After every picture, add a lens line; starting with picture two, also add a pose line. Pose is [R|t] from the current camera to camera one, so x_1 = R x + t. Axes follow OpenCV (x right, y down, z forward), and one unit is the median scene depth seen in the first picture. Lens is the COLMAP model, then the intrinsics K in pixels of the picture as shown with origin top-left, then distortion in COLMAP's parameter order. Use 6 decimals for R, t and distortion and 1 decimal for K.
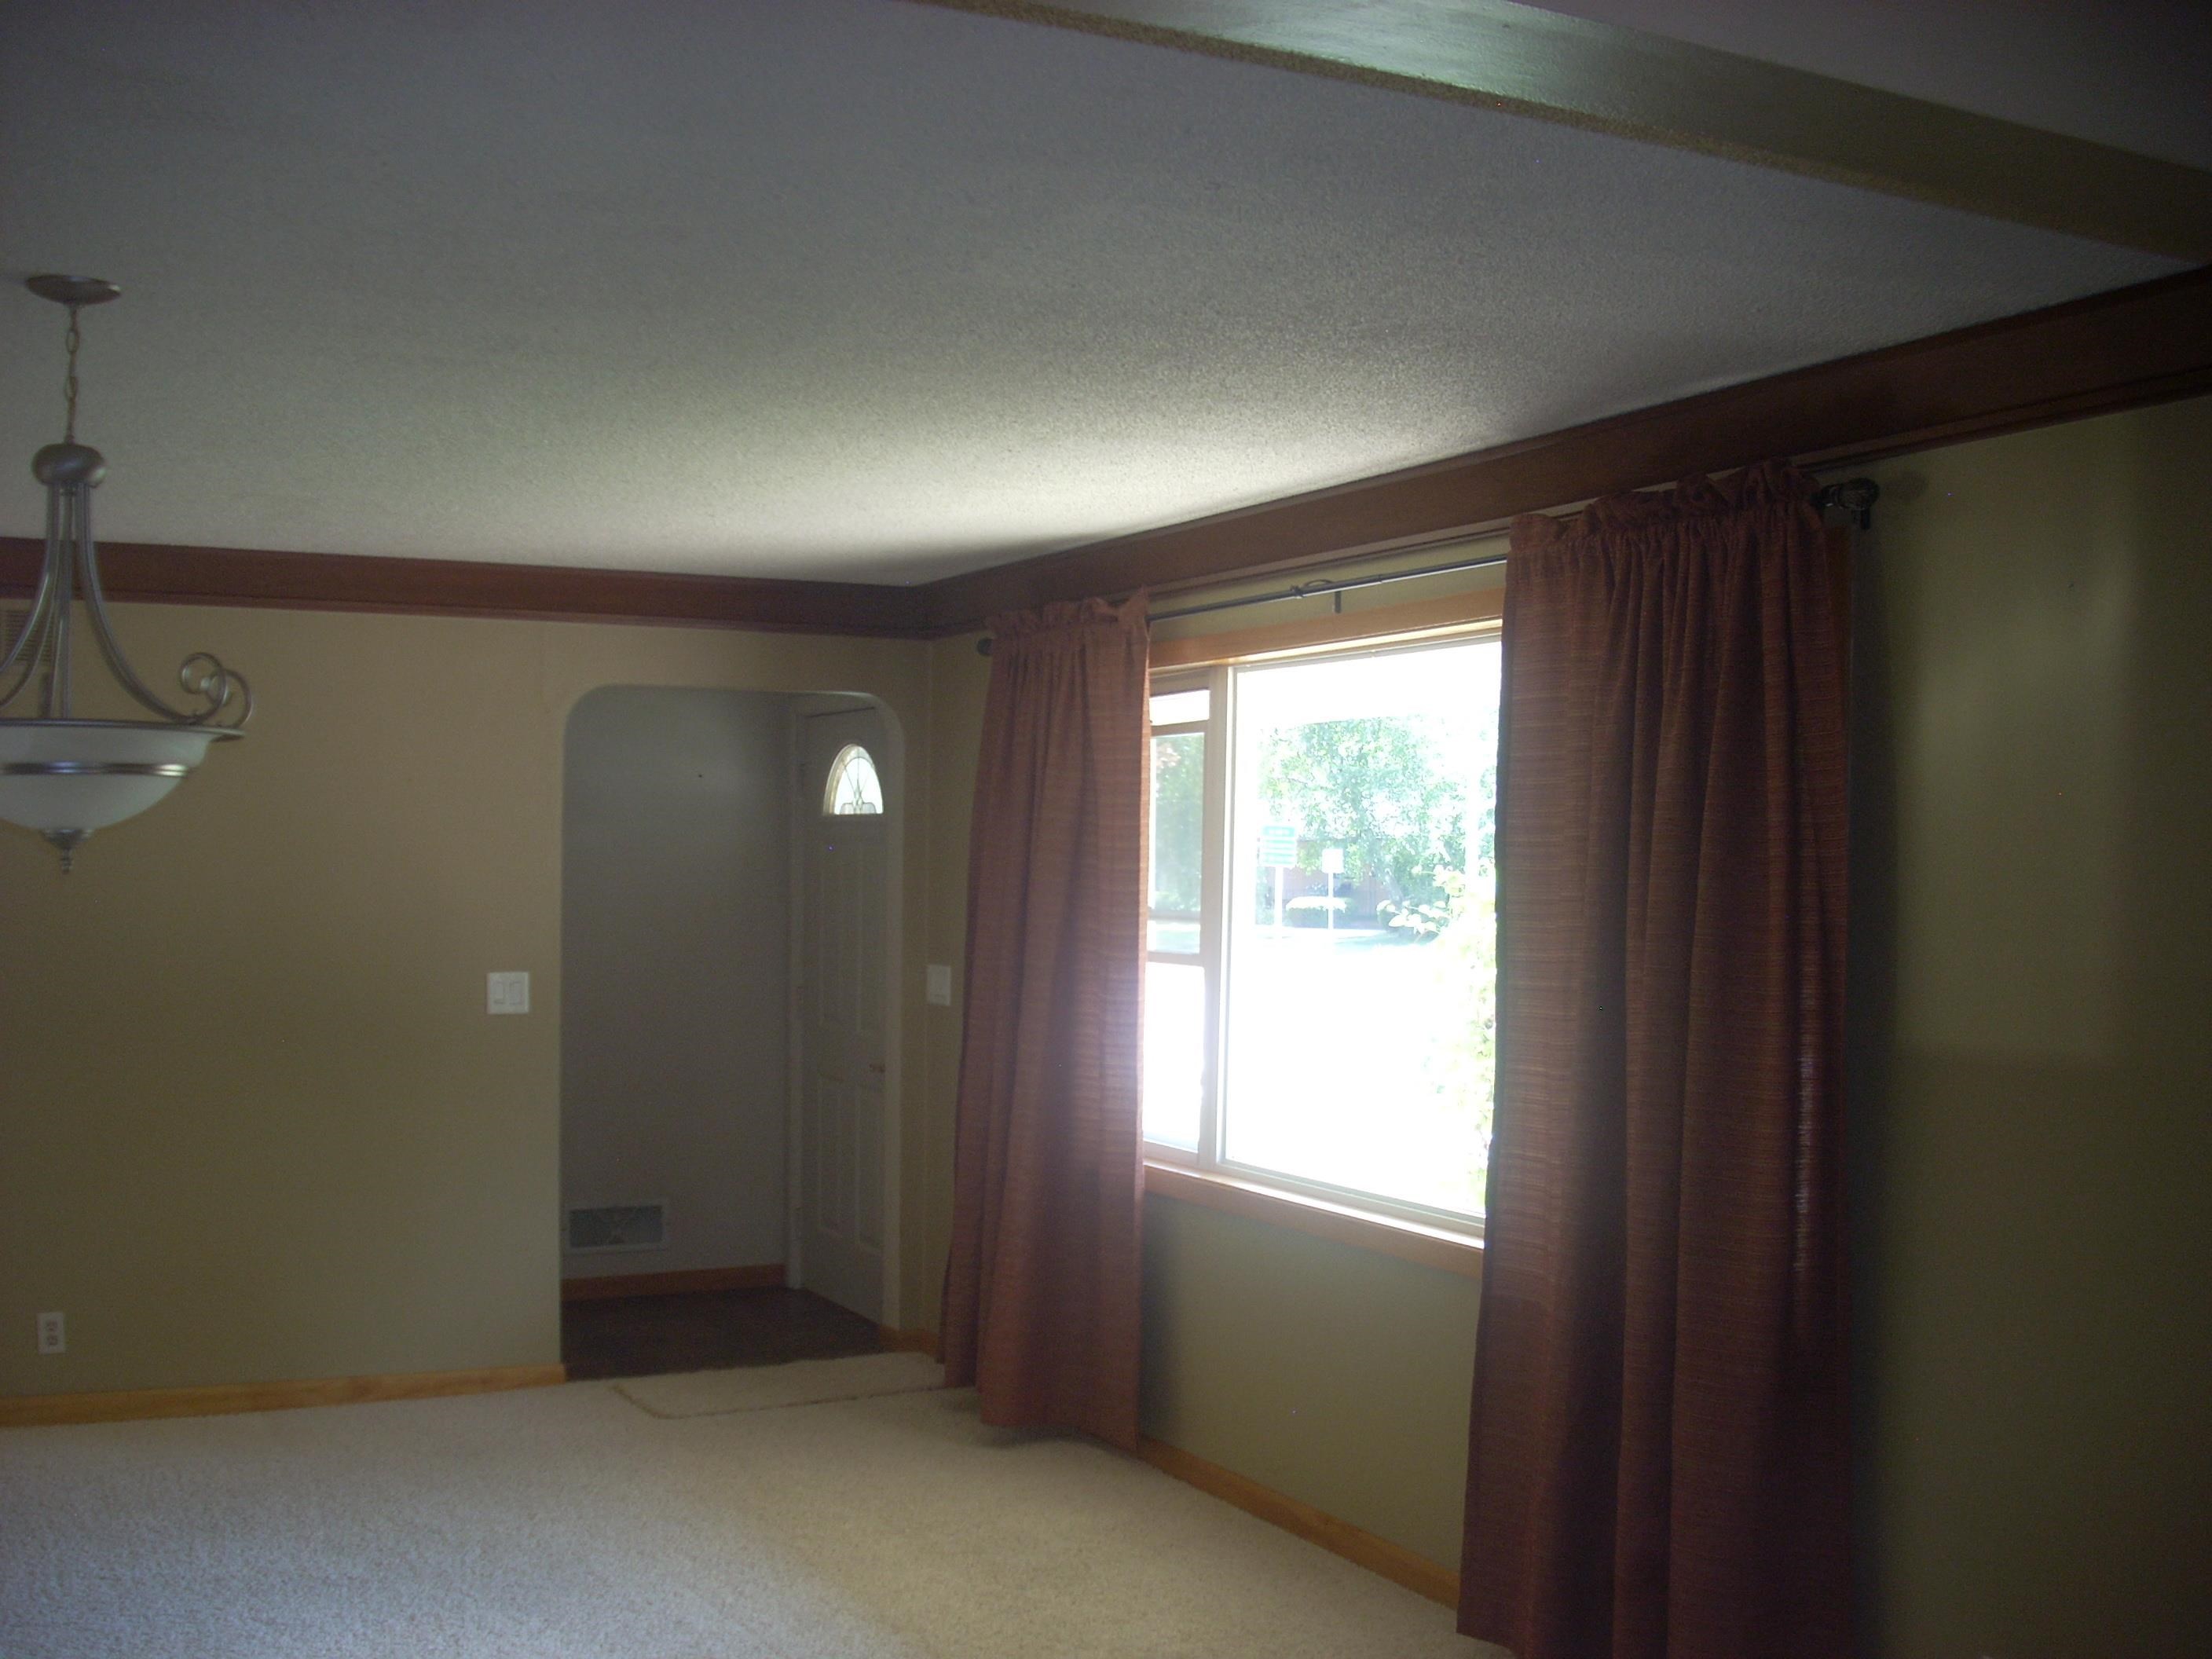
lens RADIAL K [[2356.9, 0, 1071.8], [0, 2356.9, 922.4], [0, 0, 1]] dist [-0.161877, 0.106756]
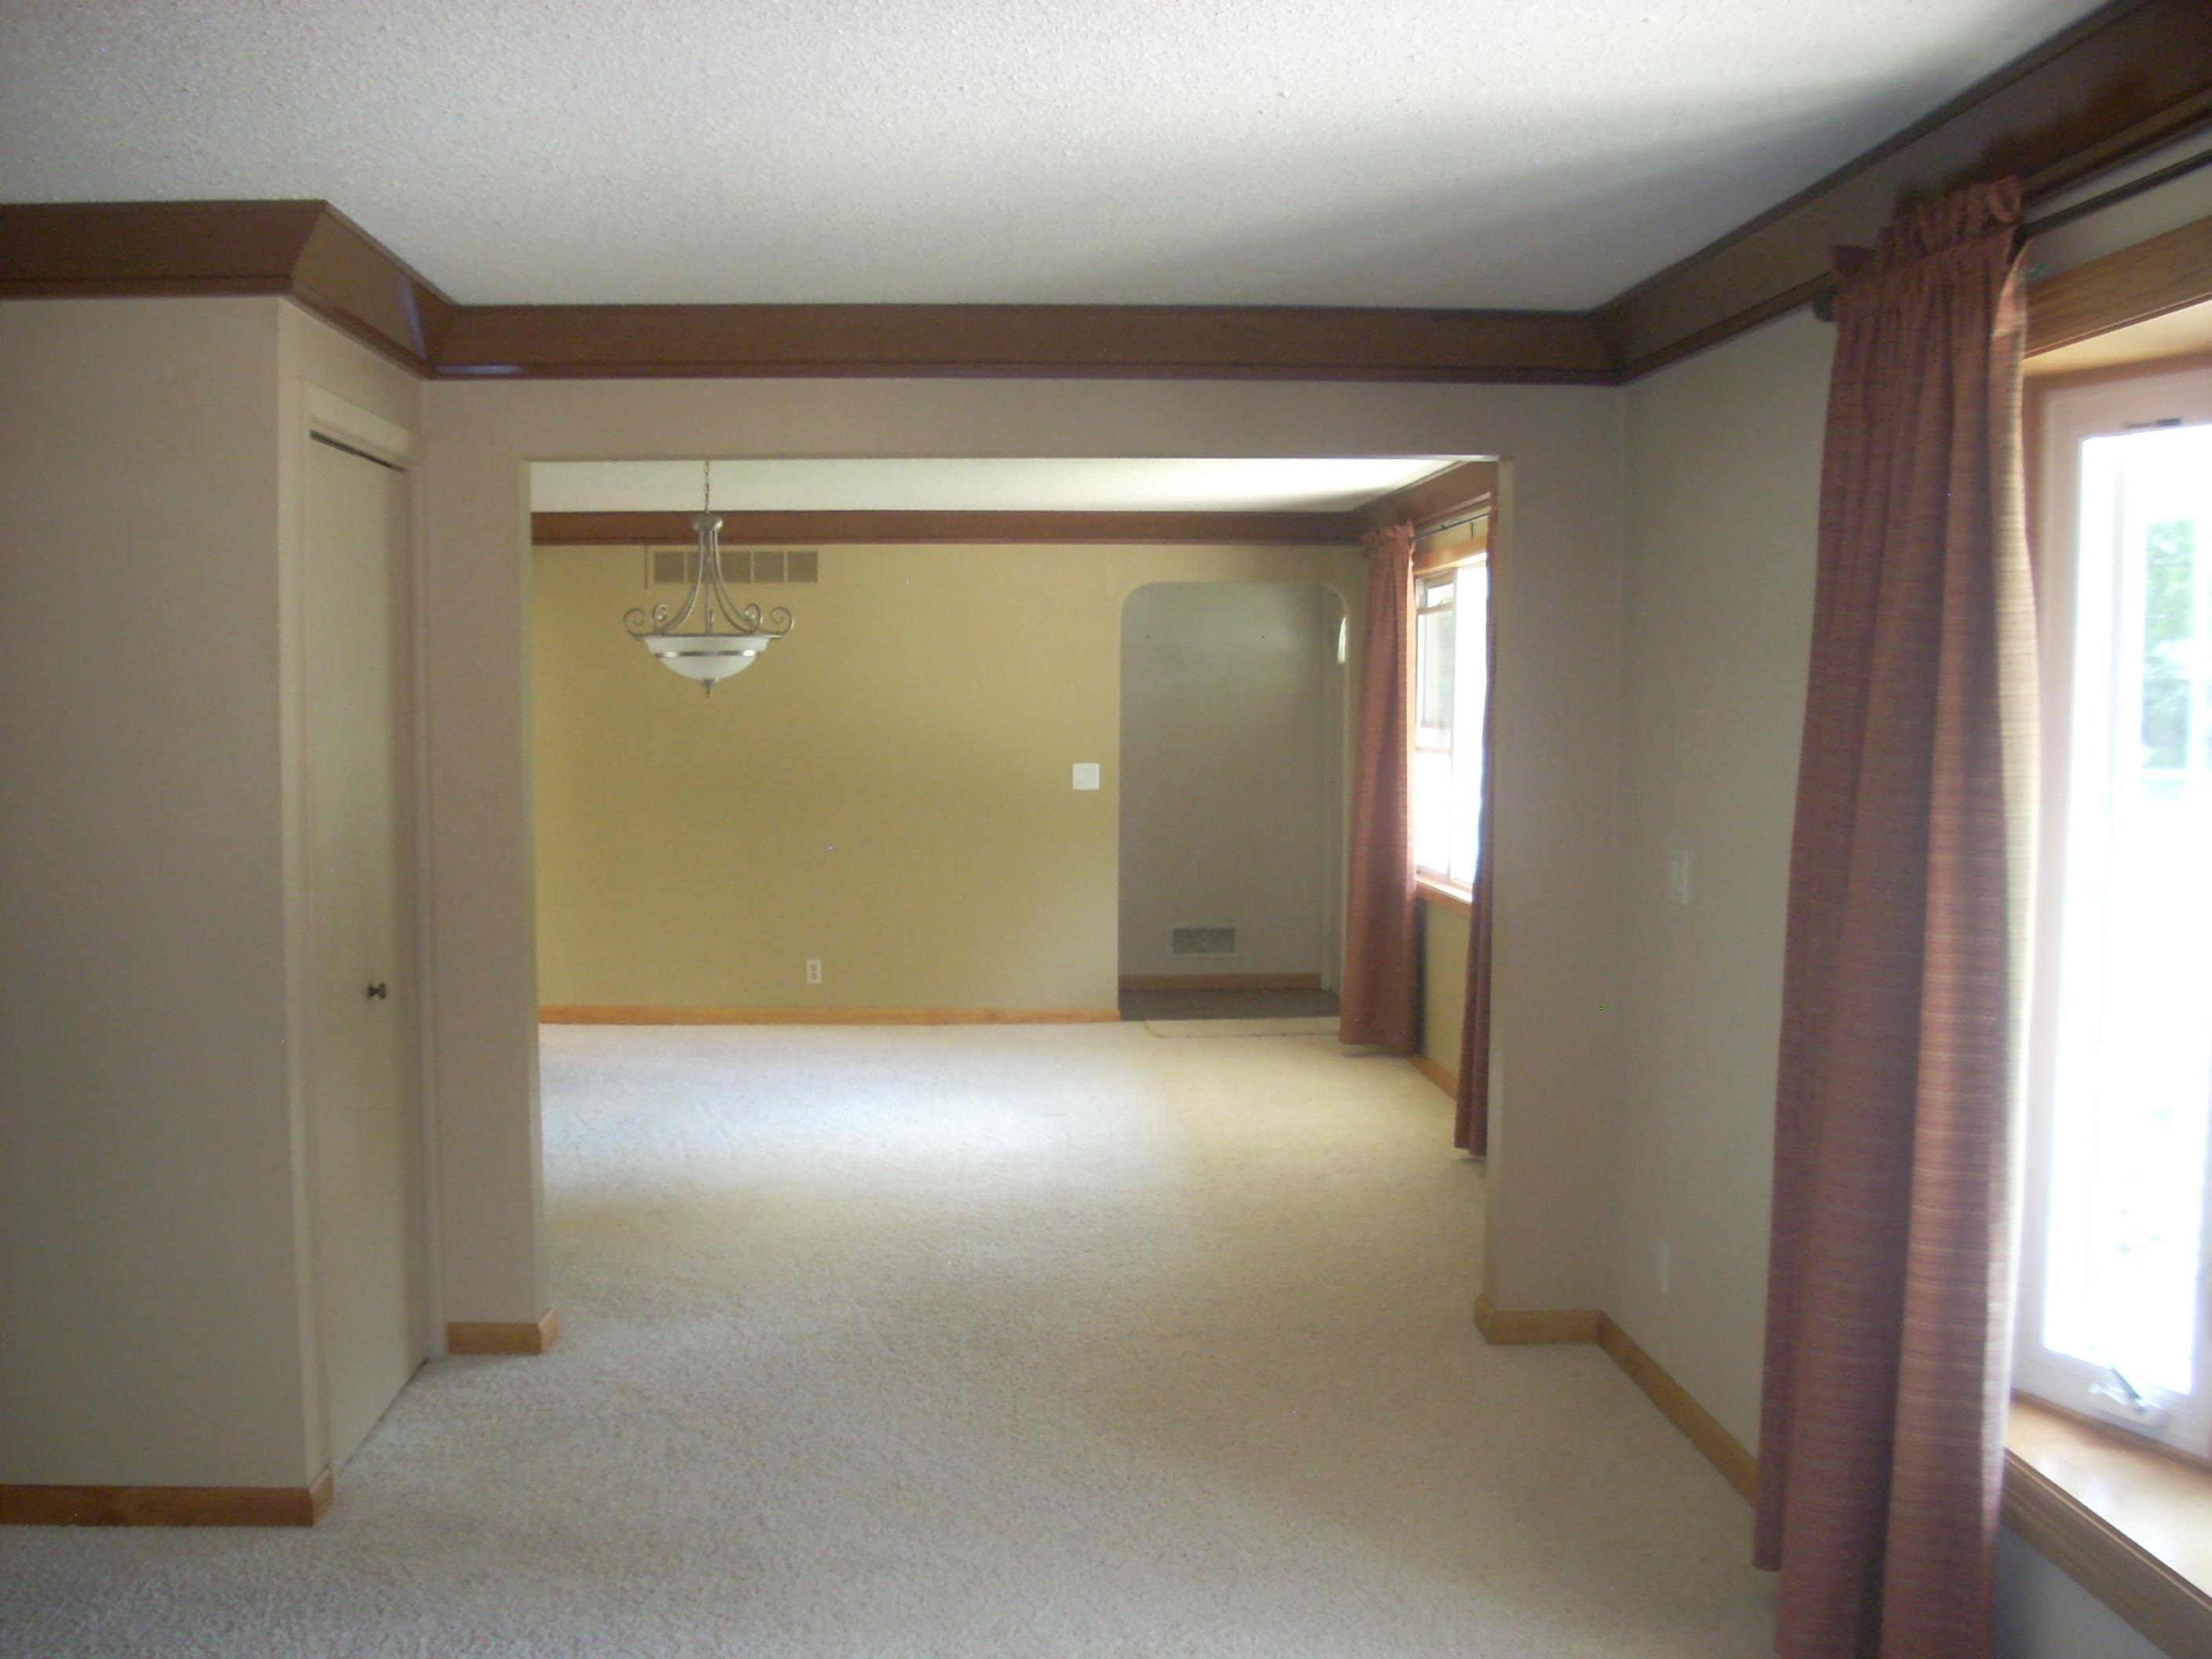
lens RADIAL K [[2356.9, 0, 1071.8], [0, 2356.9, 922.4], [0, 0, 1]] dist [-0.161877, 0.106756]
pose [[0.912161, 0.030357, -0.408706, 0.453512], [-0.002989, 0.997719, 0.067435, 0.022721], [0.409821, -0.060290, 0.910171, -0.531595]]
